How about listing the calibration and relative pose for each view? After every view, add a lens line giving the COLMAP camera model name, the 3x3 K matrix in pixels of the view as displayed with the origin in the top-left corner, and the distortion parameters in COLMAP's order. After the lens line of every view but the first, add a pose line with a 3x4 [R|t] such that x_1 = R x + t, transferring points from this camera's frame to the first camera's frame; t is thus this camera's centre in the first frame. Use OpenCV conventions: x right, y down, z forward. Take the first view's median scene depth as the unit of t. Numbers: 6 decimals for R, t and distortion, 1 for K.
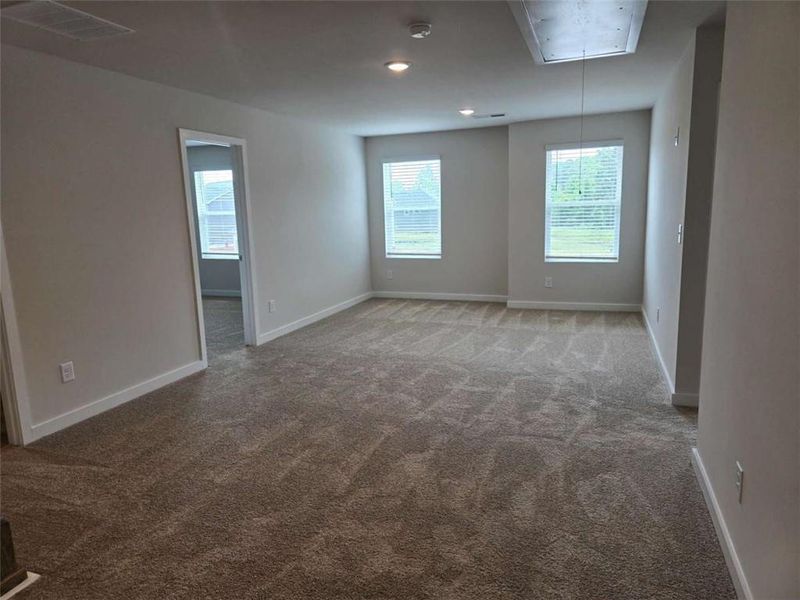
lens RADIAL K [[531.9, 0, 405.4], [0, 531.9, 299.2], [0, 0, 1]] dist [0.033835, -0.025865]
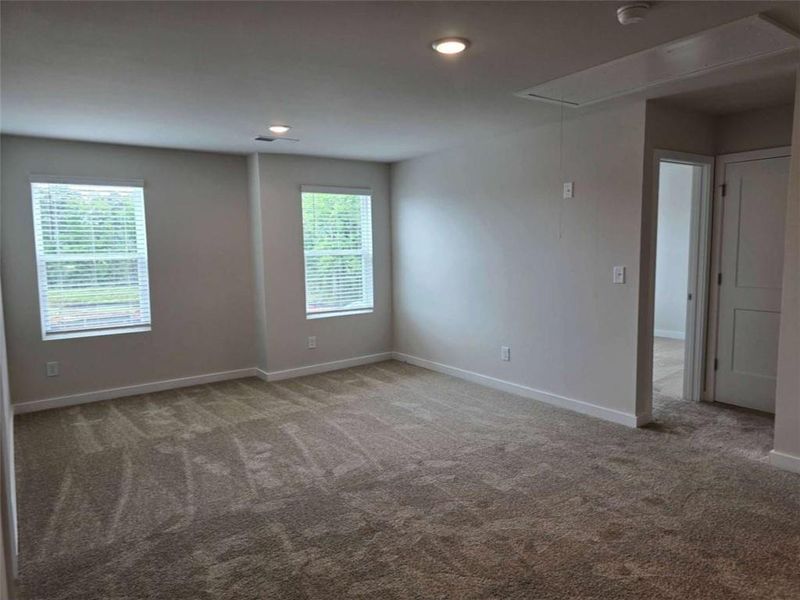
lens RADIAL K [[531.9, 0, 400.7], [0, 531.9, 294.5], [0, 0, 1]] dist [0.033835, -0.025865]
pose [[0.550028, -0.054618, 0.833358, -0.378725], [0.146972, 0.988616, -0.032211, -0.062605], [-0.822112, 0.140198, 0.551794, 0.416114]]
